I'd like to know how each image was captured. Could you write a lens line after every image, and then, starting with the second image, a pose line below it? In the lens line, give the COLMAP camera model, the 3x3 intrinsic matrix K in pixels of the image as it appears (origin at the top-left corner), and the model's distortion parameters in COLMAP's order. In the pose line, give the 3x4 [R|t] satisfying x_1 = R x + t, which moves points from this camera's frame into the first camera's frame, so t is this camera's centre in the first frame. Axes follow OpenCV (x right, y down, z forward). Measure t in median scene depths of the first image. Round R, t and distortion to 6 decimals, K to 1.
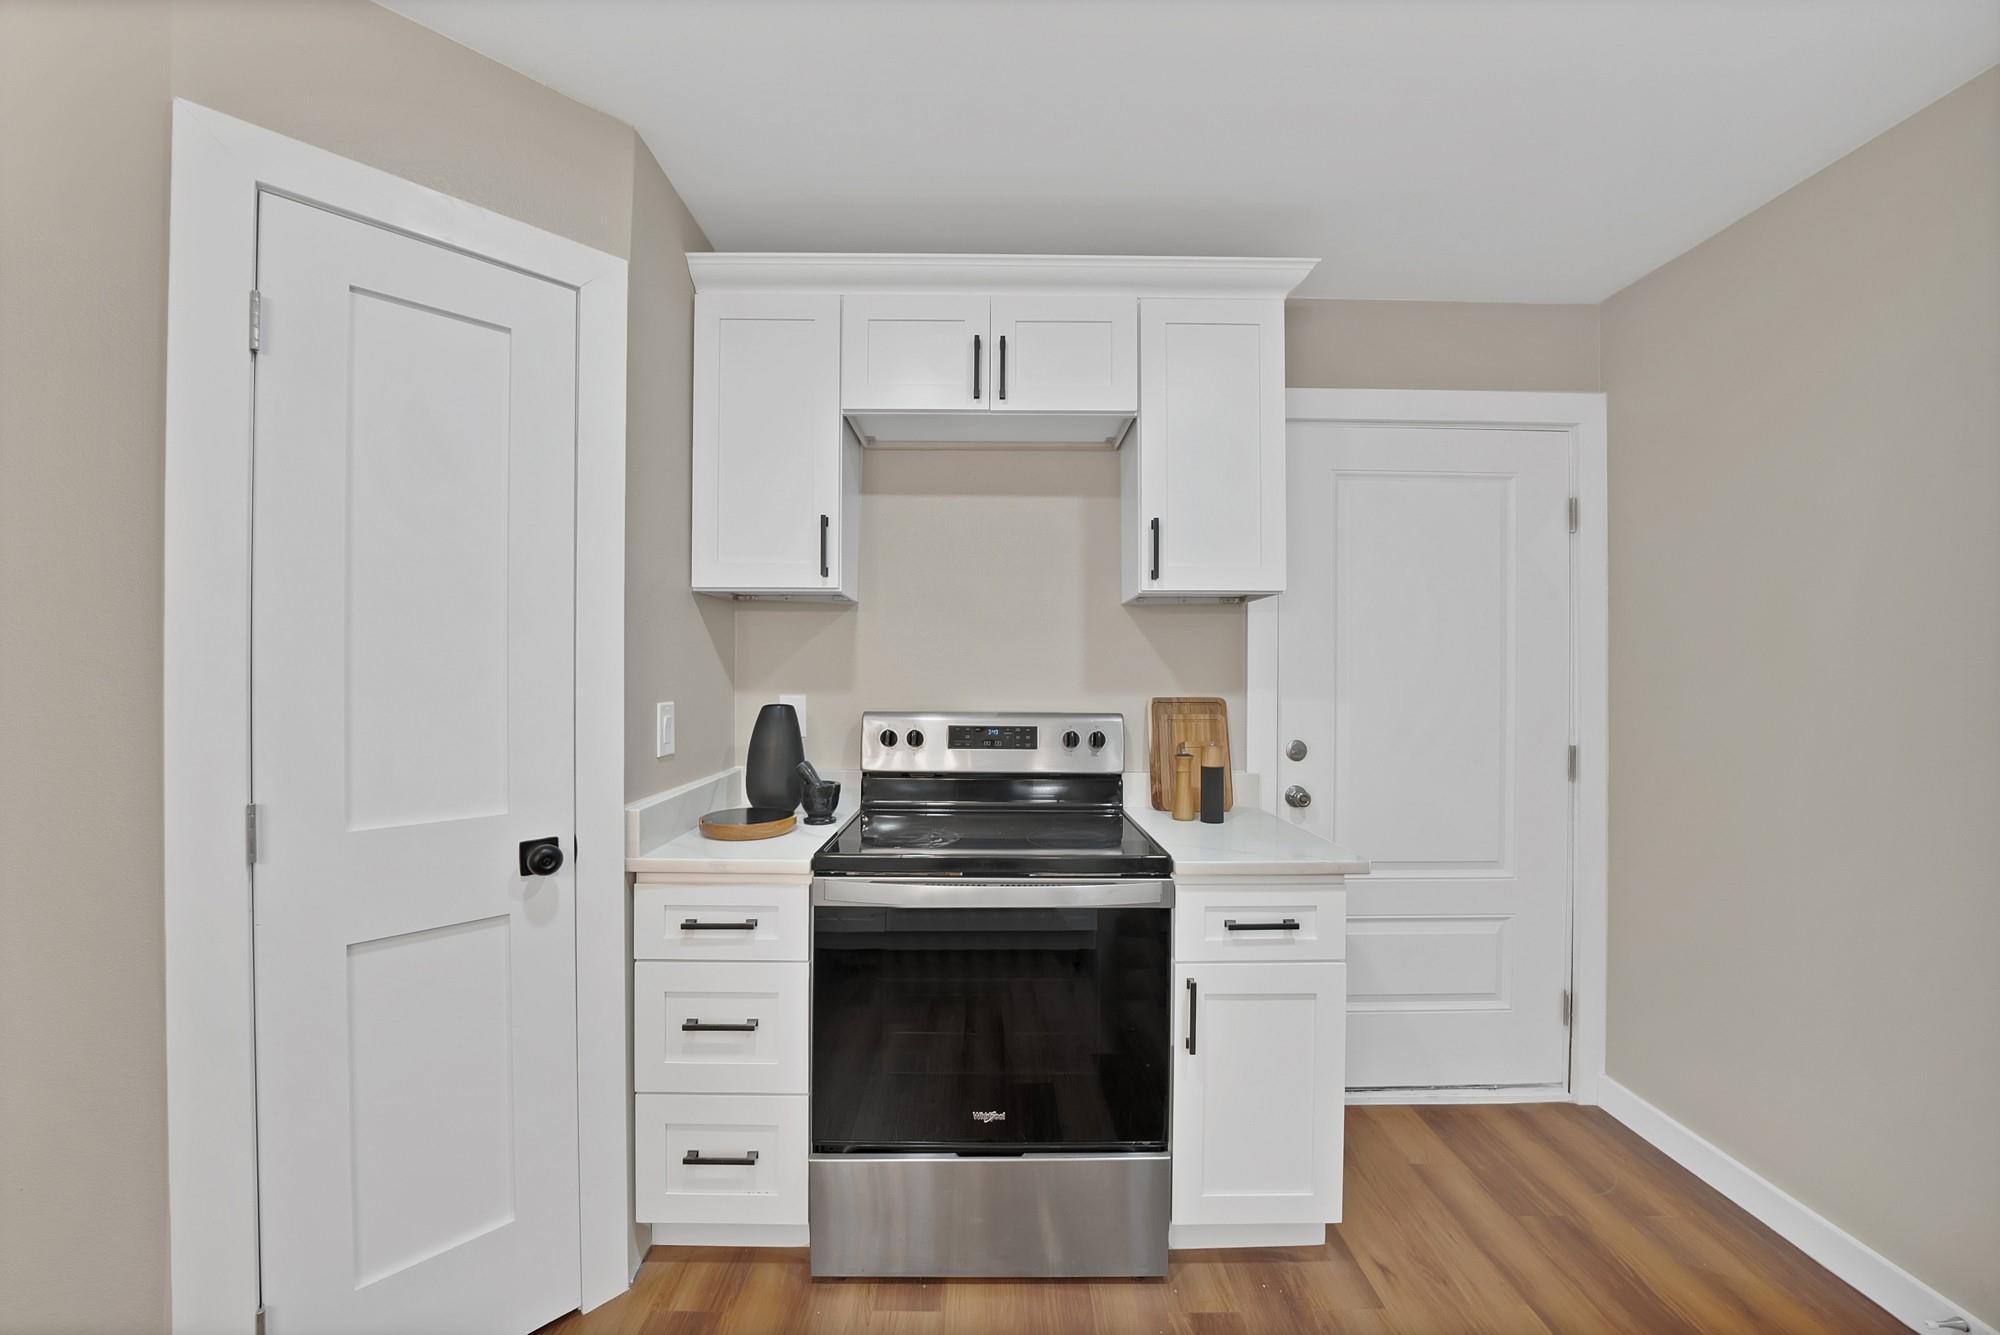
lens RADIAL K [[722.8, 0, 998.1], [0, 722.8, 674.9], [0, 0, 1]] dist [-0.021583, 0.000083]
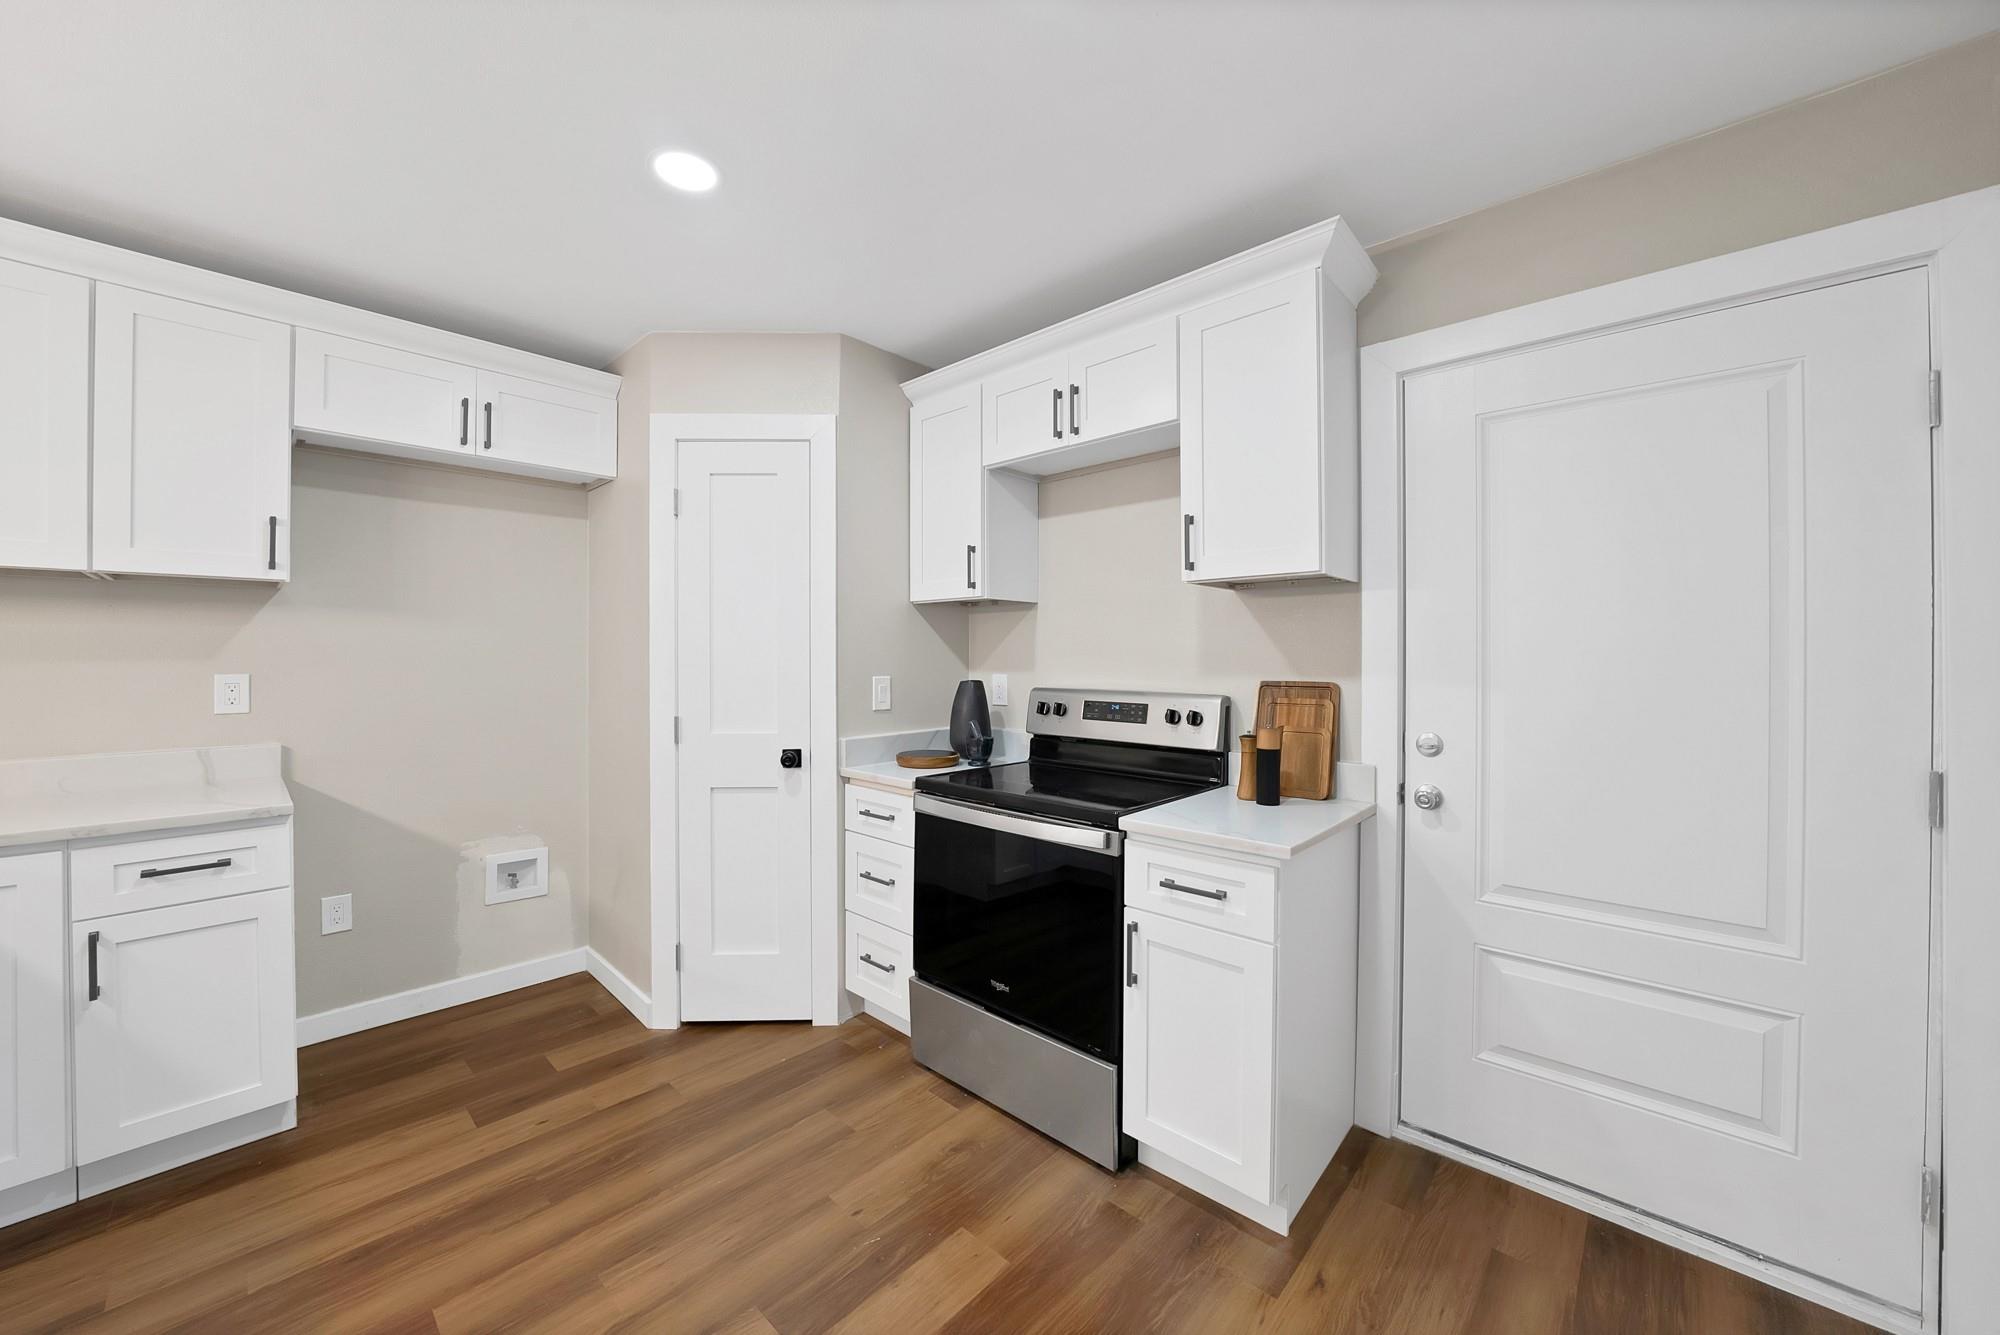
lens RADIAL K [[722.8, 0, 1000.1], [0, 722.8, 660.0], [0, 0, 1]] dist [-0.021583, 0.000083]
pose [[0.734492, -0.000701, -0.678617, 0.701001], [0.000604, 1.000000, -0.000378, 0.002541], [0.678617, -0.000132, 0.734492, 0.006557]]
